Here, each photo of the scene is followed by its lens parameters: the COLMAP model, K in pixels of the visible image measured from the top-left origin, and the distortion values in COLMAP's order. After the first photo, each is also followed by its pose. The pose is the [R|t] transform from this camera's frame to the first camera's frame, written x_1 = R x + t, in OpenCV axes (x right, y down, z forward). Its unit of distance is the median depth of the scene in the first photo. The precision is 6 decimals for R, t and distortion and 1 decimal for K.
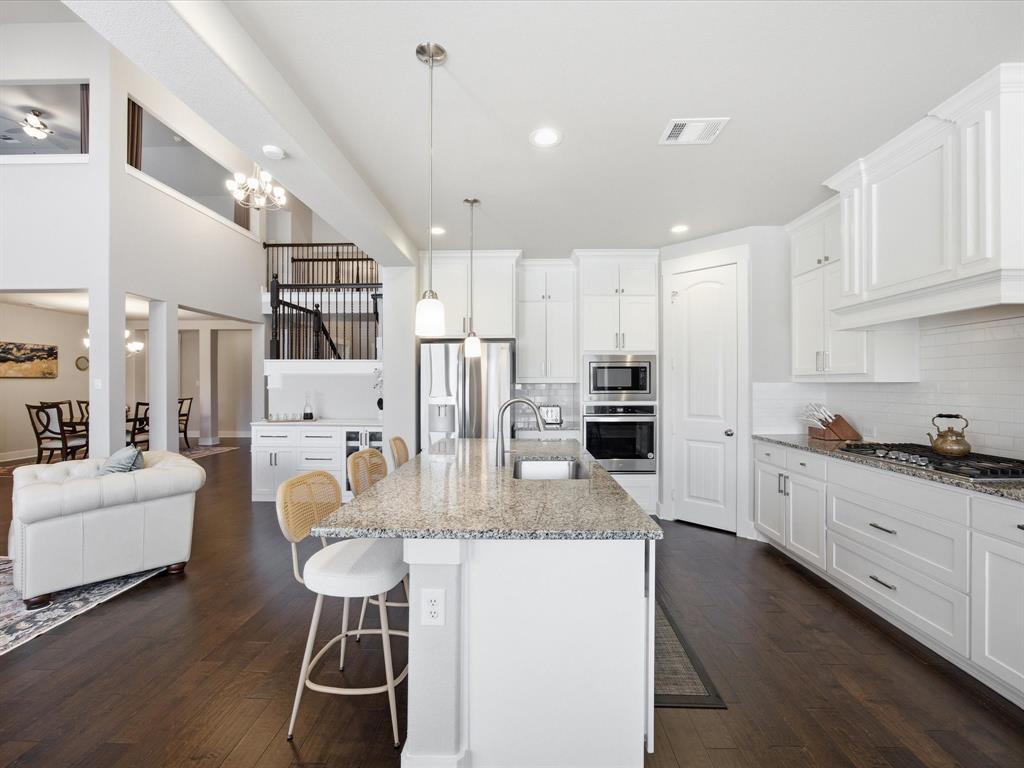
lens RADIAL K [[450.8, 0, 519.4], [0, 450.8, 387.7], [0, 0, 1]] dist [-0.023002, 0.008183]
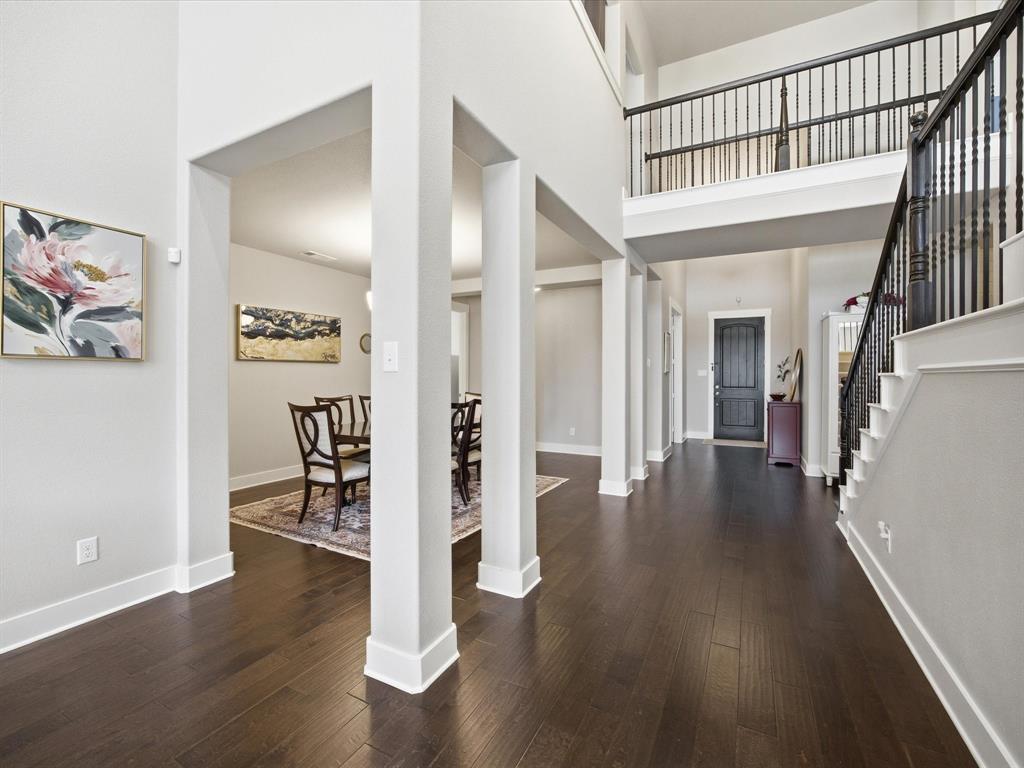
lens RADIAL K [[450.8, 0, 517.4], [0, 450.8, 378.6], [0, 0, 1]] dist [-0.023002, 0.008183]
pose [[0.894365, -0.000571, -0.447337, -0.580414], [-0.001676, 0.999988, -0.004627, 0.008423], [0.447334, 0.004888, 0.894354, 0.603884]]
